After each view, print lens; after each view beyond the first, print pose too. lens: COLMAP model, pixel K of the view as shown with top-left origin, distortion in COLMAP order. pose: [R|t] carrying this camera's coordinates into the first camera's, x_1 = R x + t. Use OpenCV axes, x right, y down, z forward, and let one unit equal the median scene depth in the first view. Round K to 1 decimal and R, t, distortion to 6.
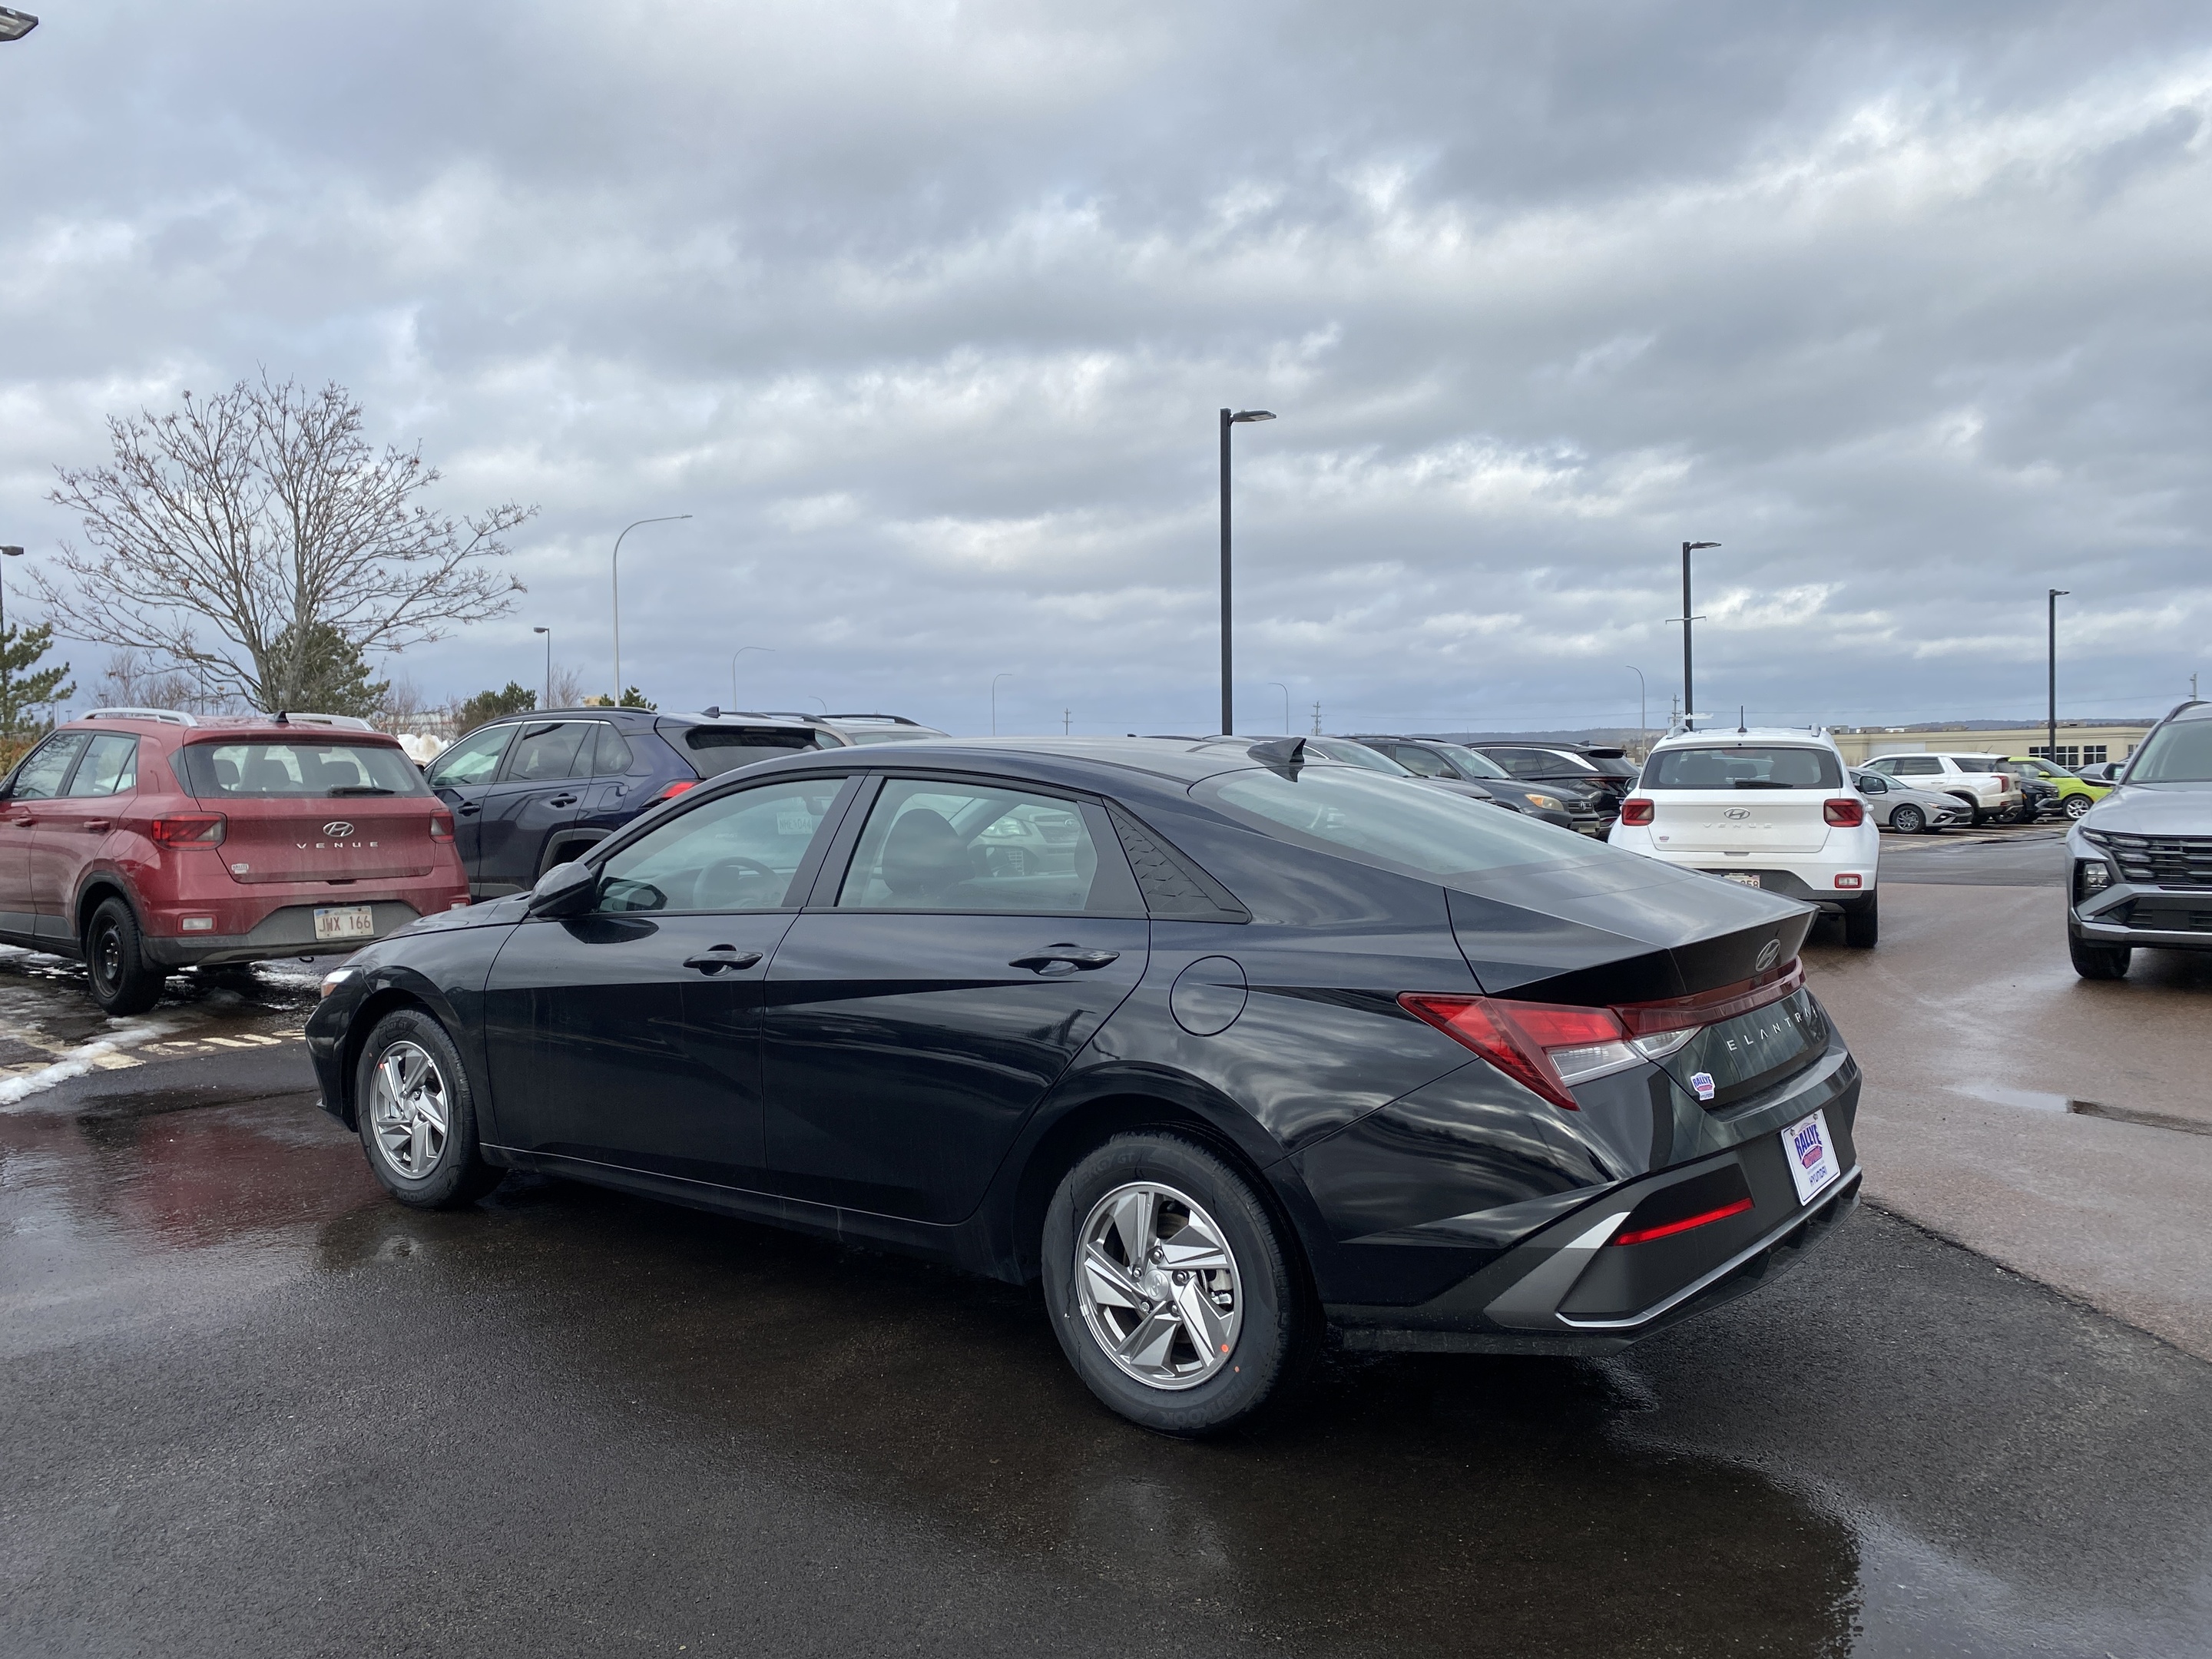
lens RADIAL K [[1678.5, 0, 1077.8], [0, 1678.5, 850.0], [0, 0, 1]] dist [0.045414, -0.051449]
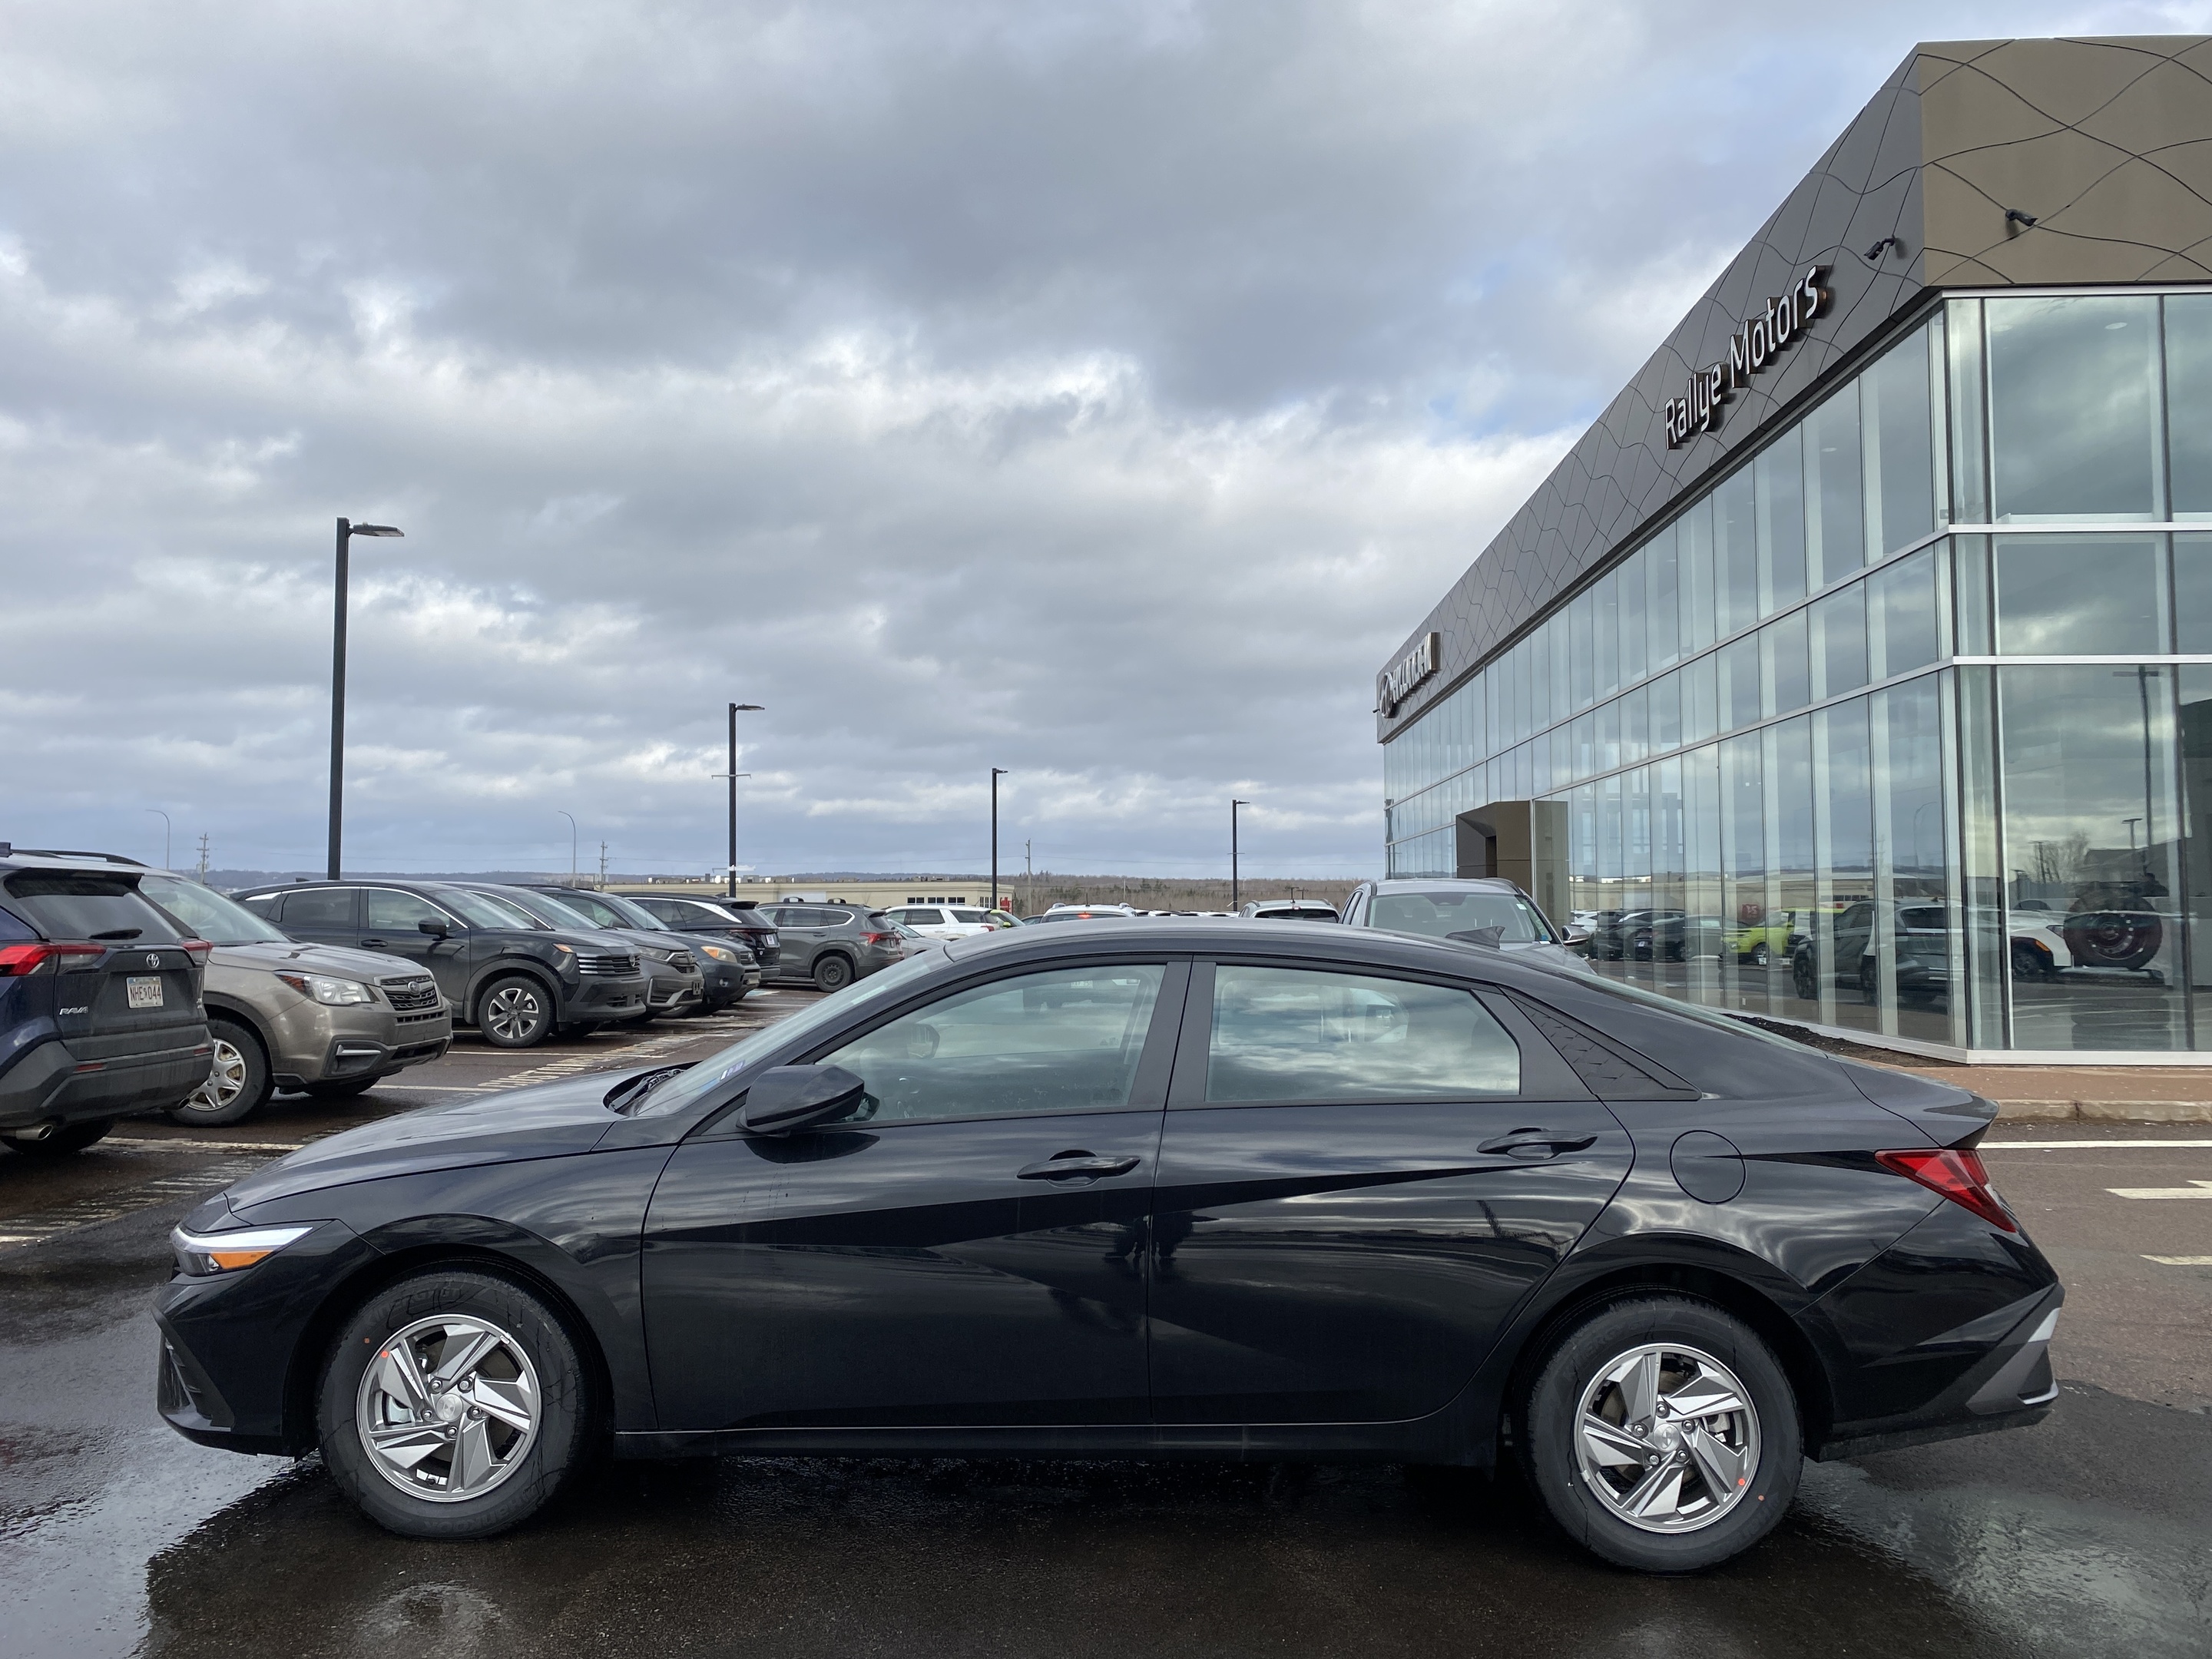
lens RADIAL K [[1678.5, 0, 1097.8], [0, 1678.5, 814.7], [0, 0, 1]] dist [0.045414, -0.051449]
pose [[0.803628, 0.045977, 0.593353, -0.154727], [0.016806, 0.994860, -0.099851, -0.007014], [-0.594894, 0.090215, 0.798725, 0.050452]]
